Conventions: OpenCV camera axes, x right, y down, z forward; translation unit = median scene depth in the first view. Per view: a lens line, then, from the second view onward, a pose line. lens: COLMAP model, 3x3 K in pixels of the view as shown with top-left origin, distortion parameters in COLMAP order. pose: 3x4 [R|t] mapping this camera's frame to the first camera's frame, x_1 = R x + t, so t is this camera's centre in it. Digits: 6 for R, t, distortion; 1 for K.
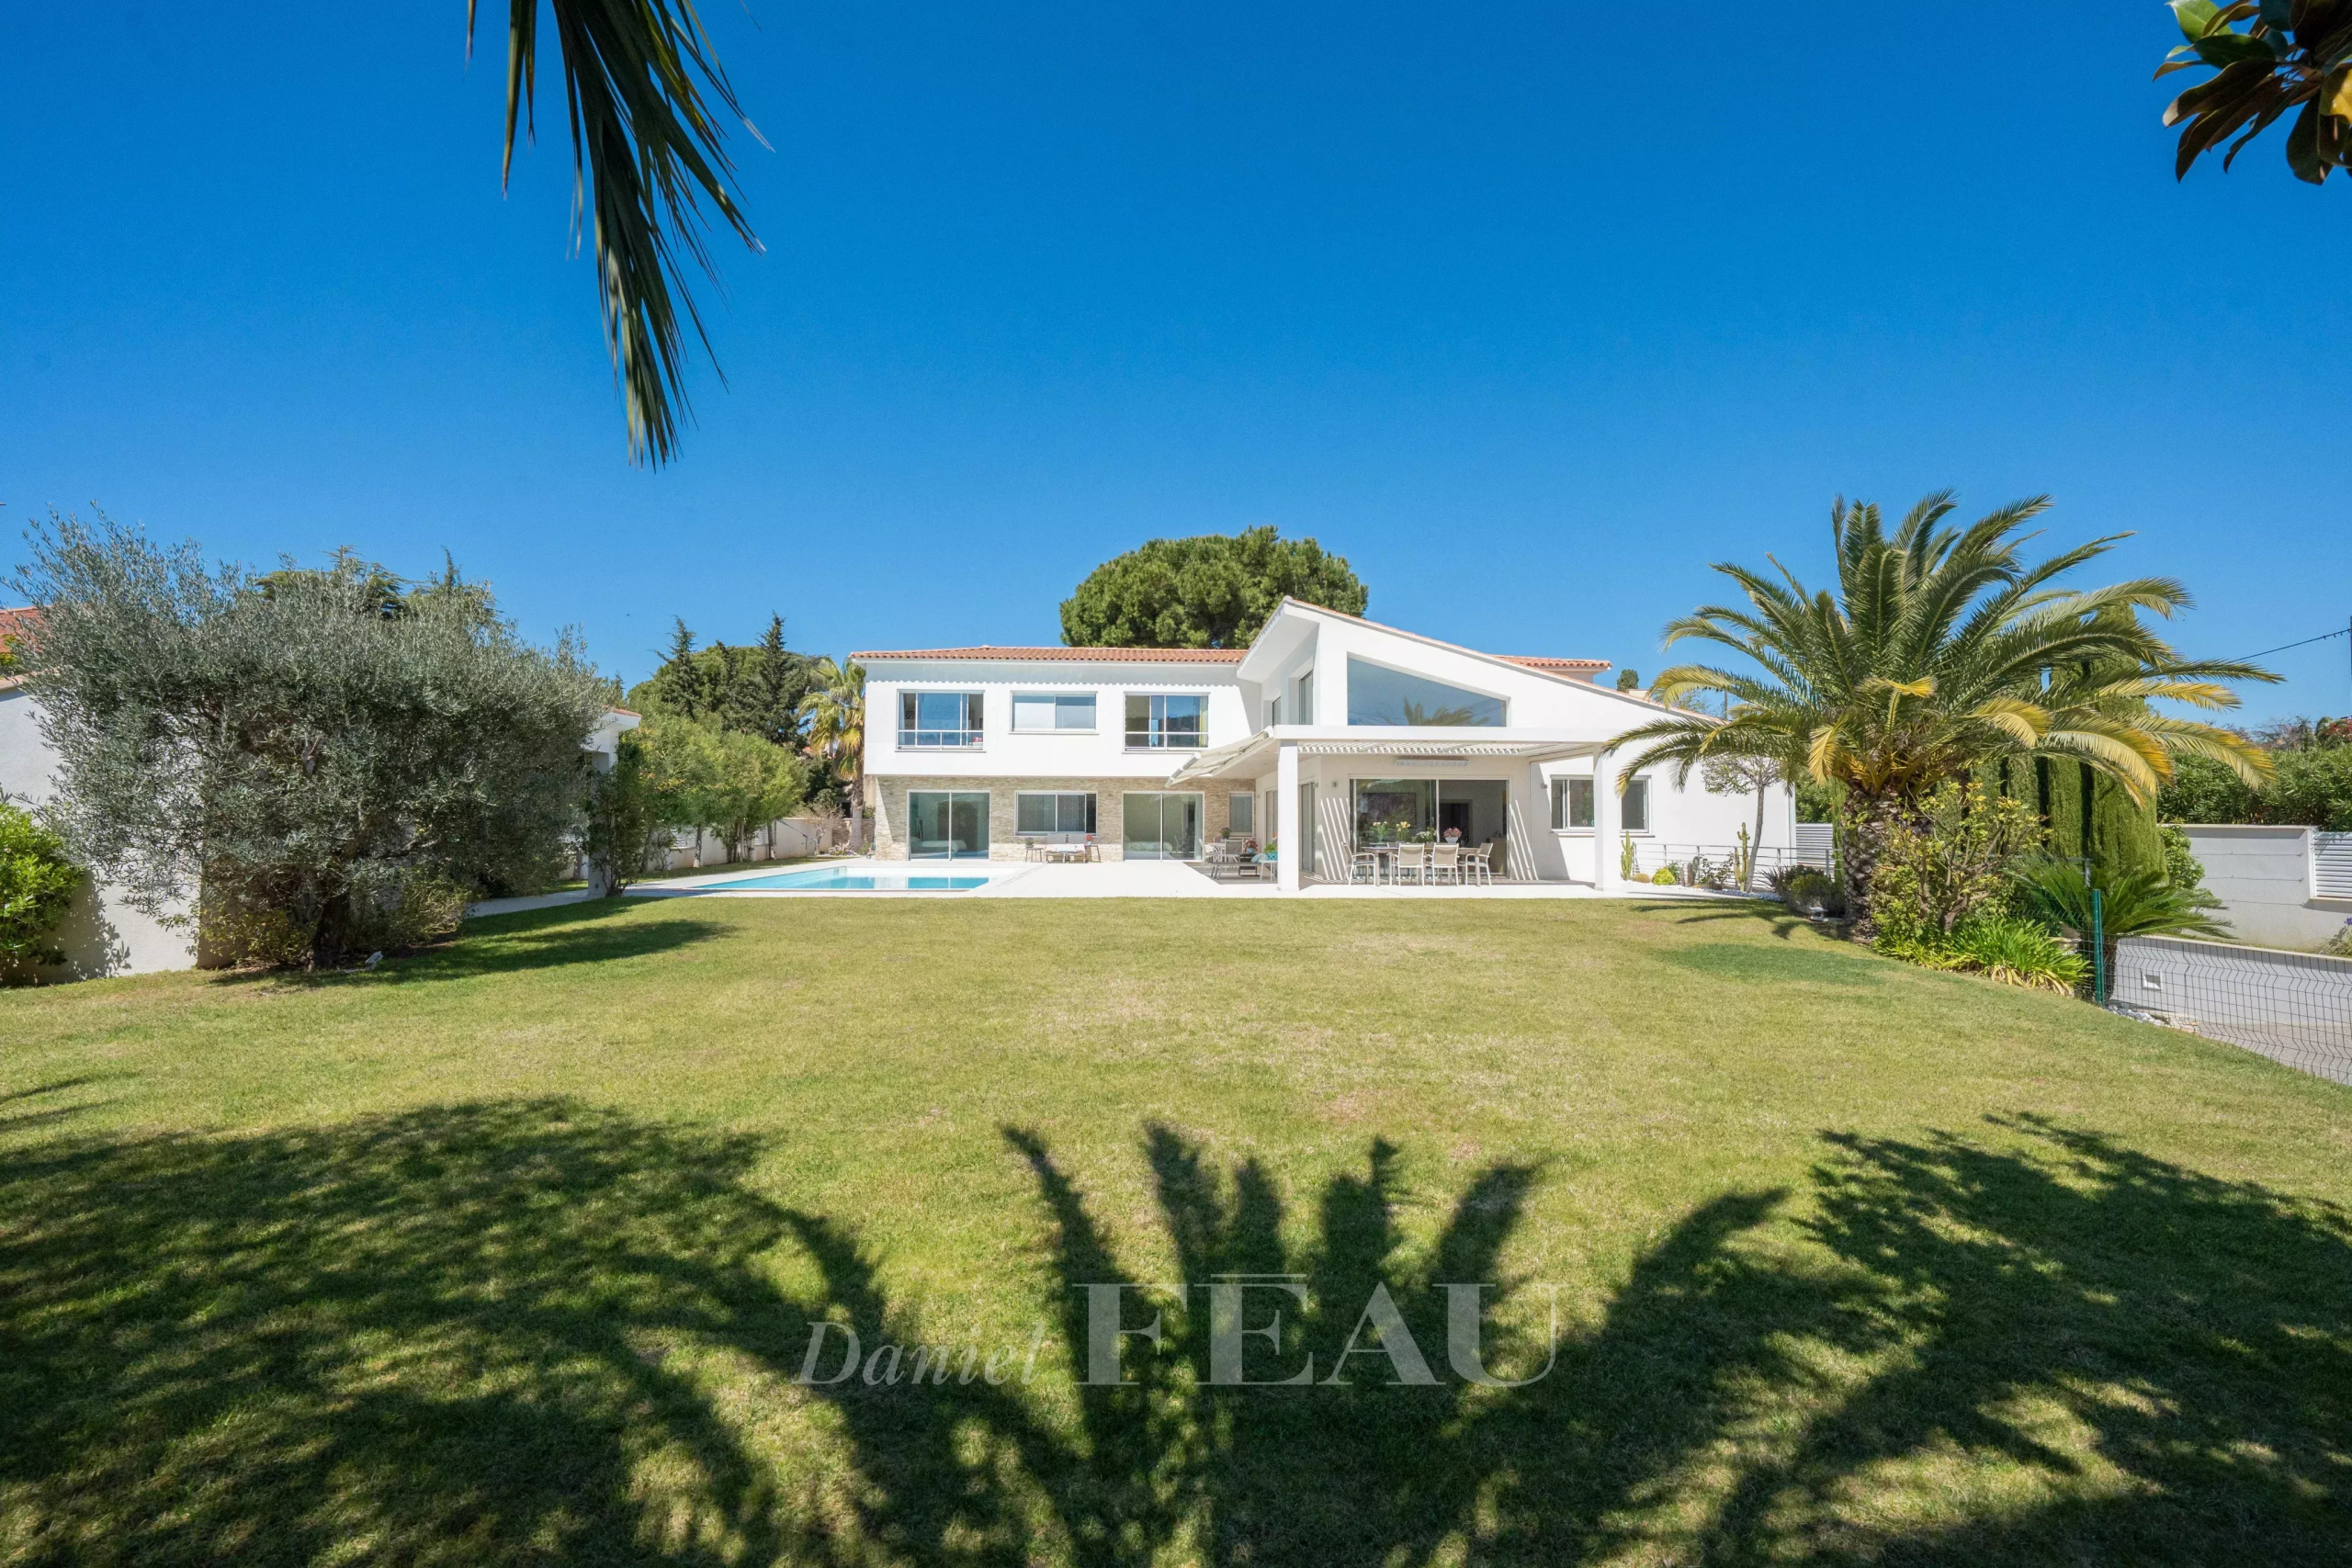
lens RADIAL K [[1045.3, 0, 1165.5], [0, 1045.3, 792.4], [0, 0, 1]] dist [0.000113, -0.000001]
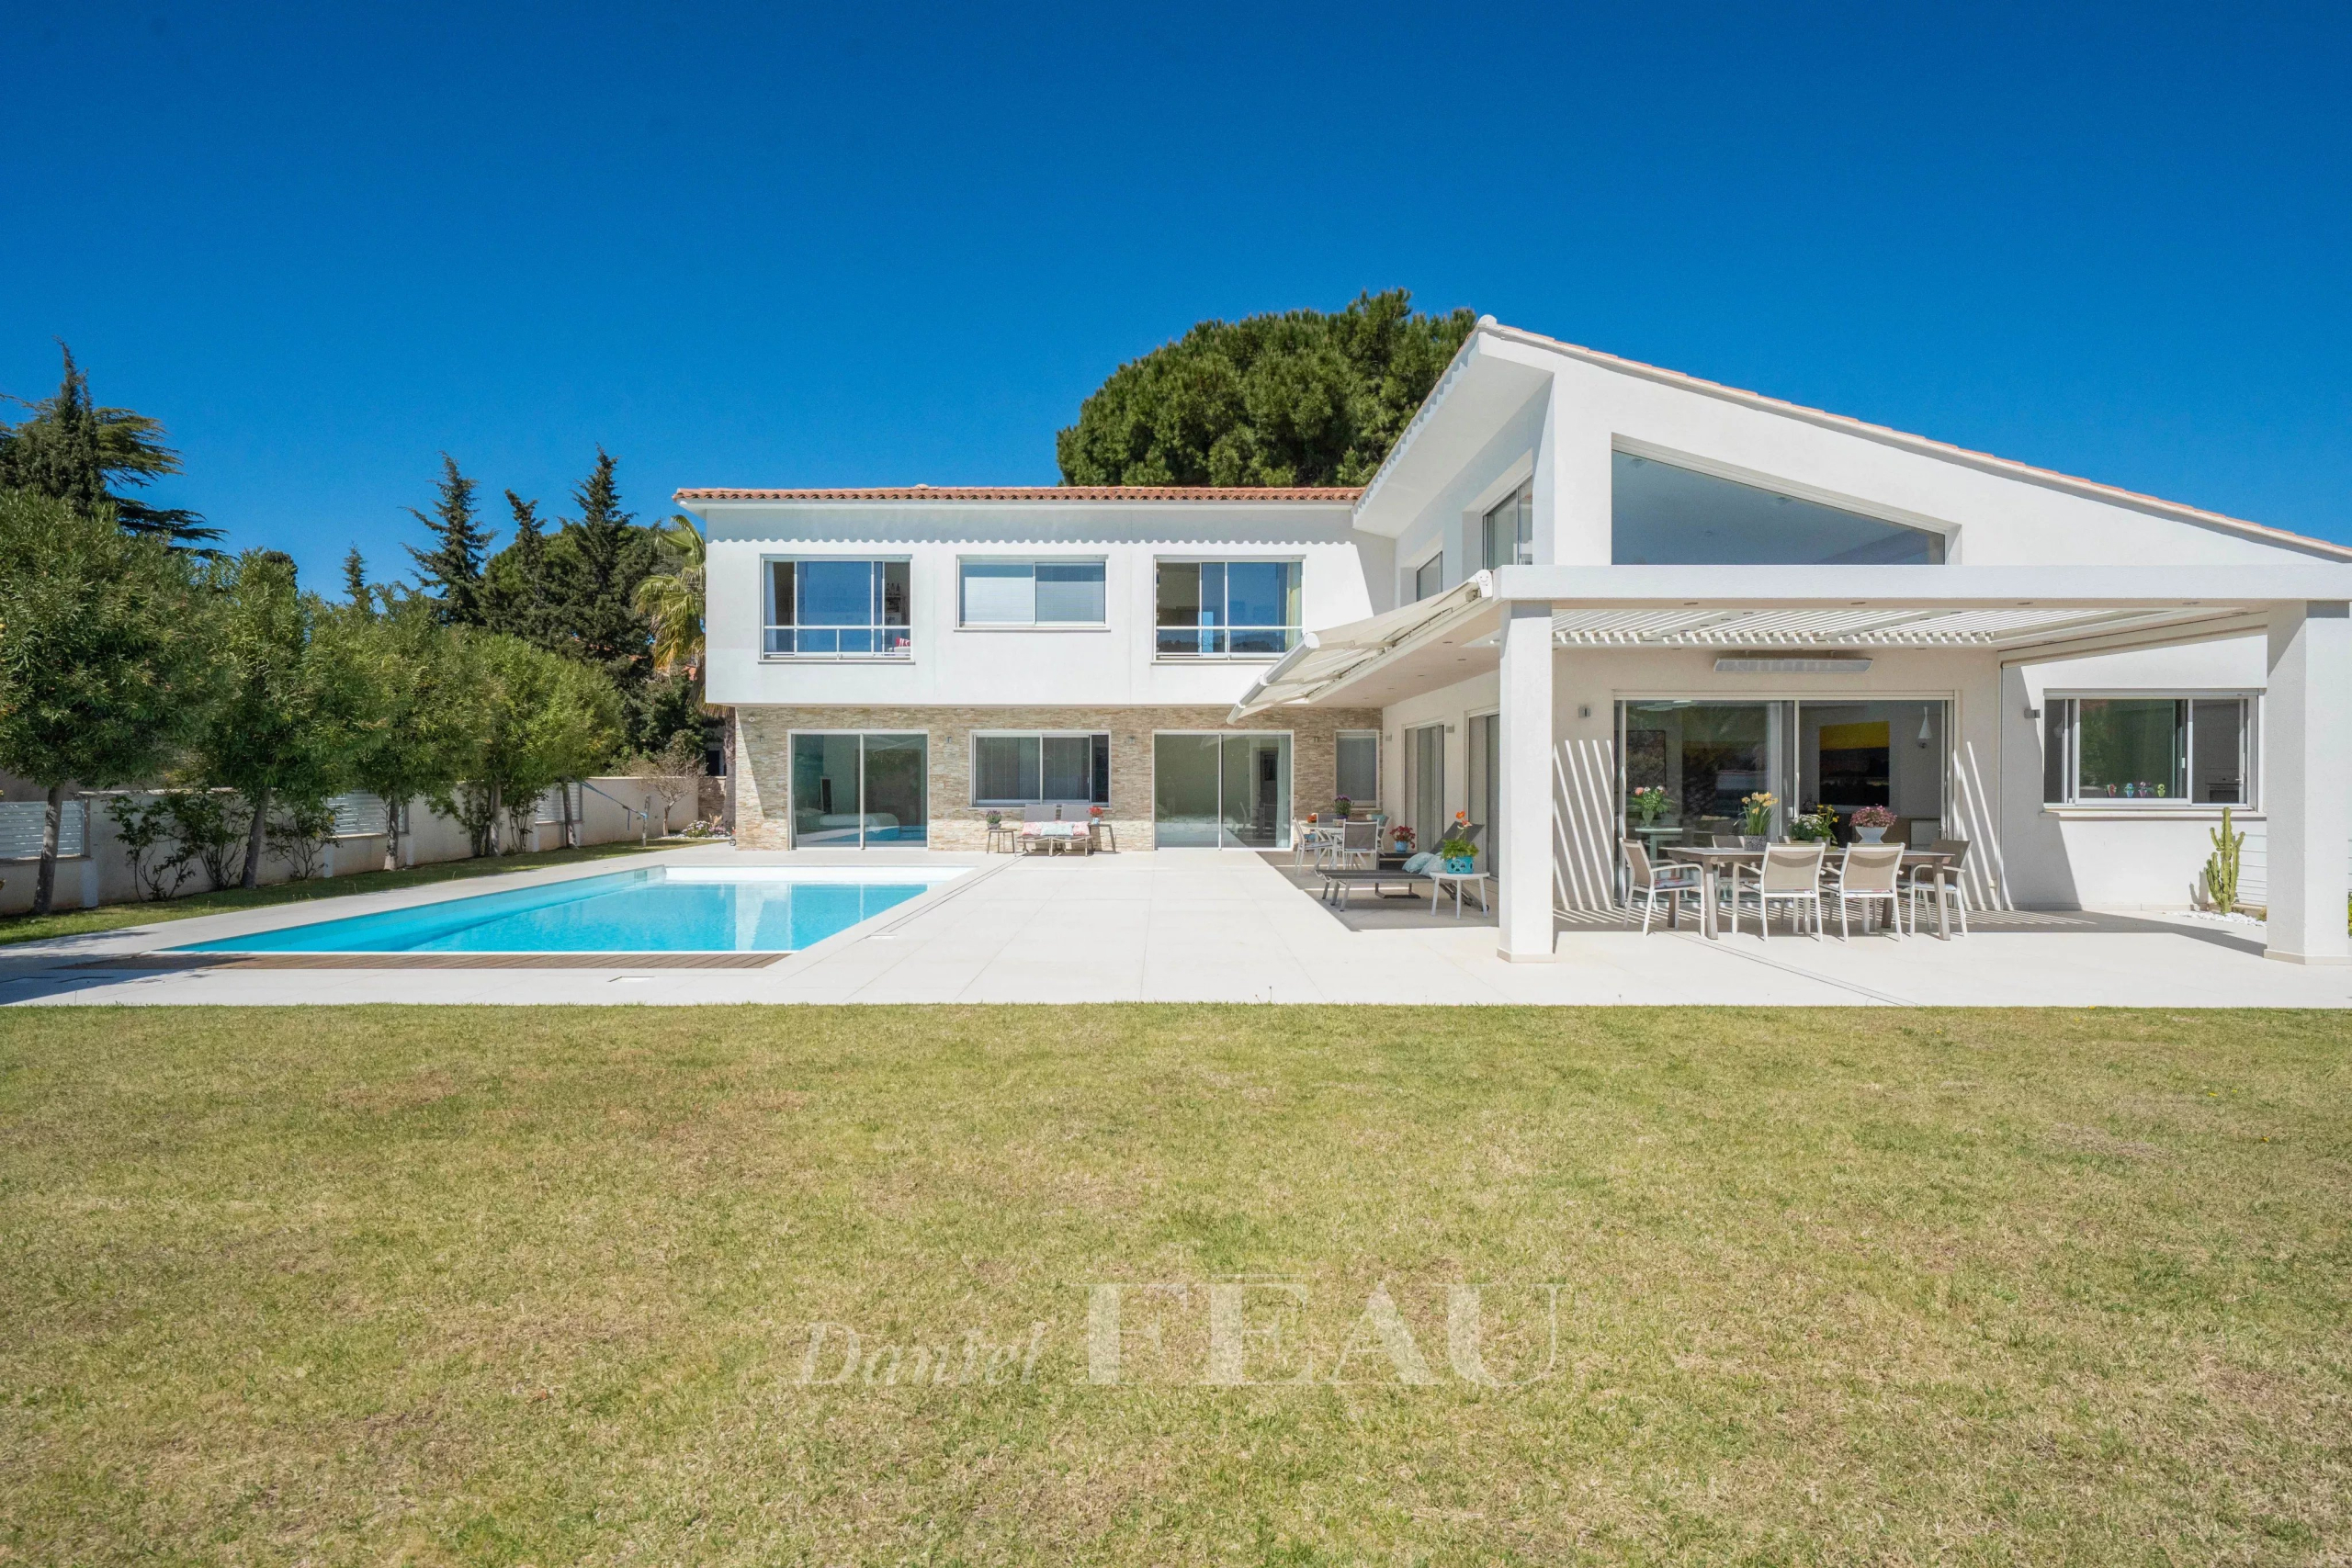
lens RADIAL K [[1269.9, 0, 1173.9], [0, 1269.9, 791.6], [0, 0, 1]] dist [0.014172, -0.000388]
pose [[0.999323, -0.003587, -0.036625, -0.003861], [0.005255, 0.998948, 0.045552, 0.000791], [0.036423, -0.045713, 0.998290, 0.290688]]
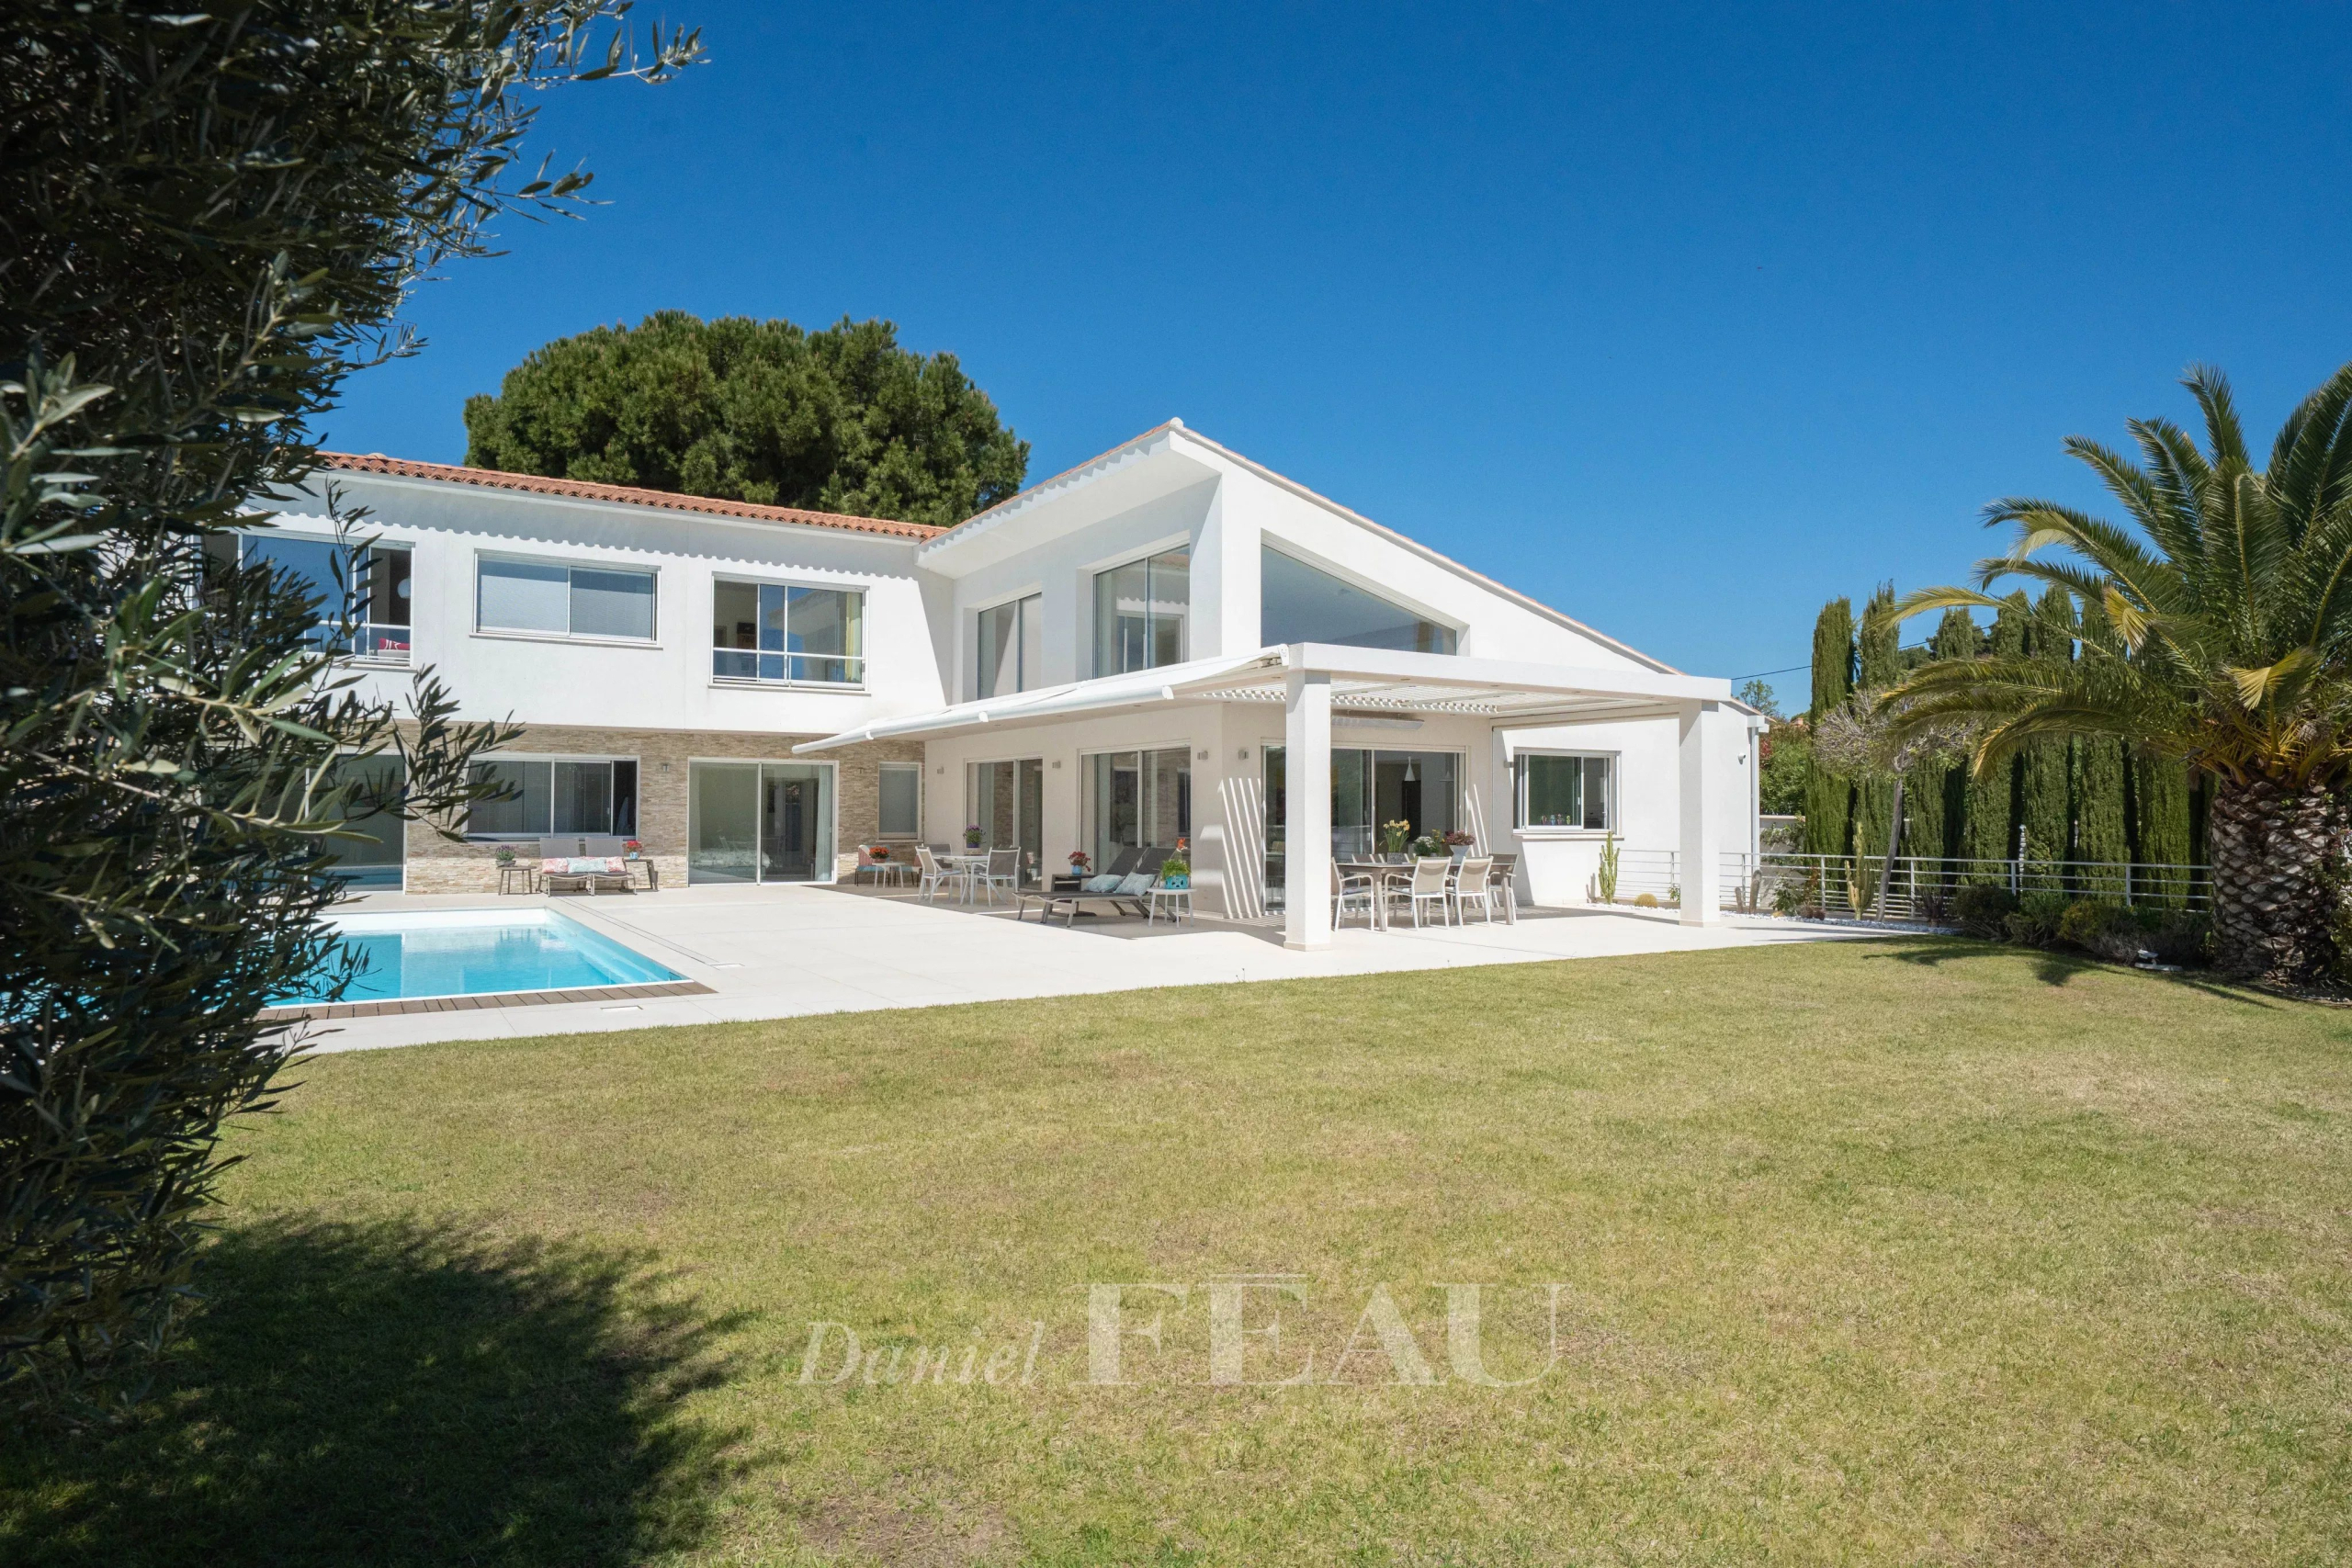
lens RADIAL K [[1402.8, 0, 1189.2], [0, 1402.8, 799.7], [0, 0, 1]] dist [0.020996, -0.001441]
pose [[0.864045, 0.004801, 0.503392, -0.184104], [-0.017275, 0.999648, 0.020119, 0.001544], [-0.503118, -0.026080, 0.863824, 0.240514]]
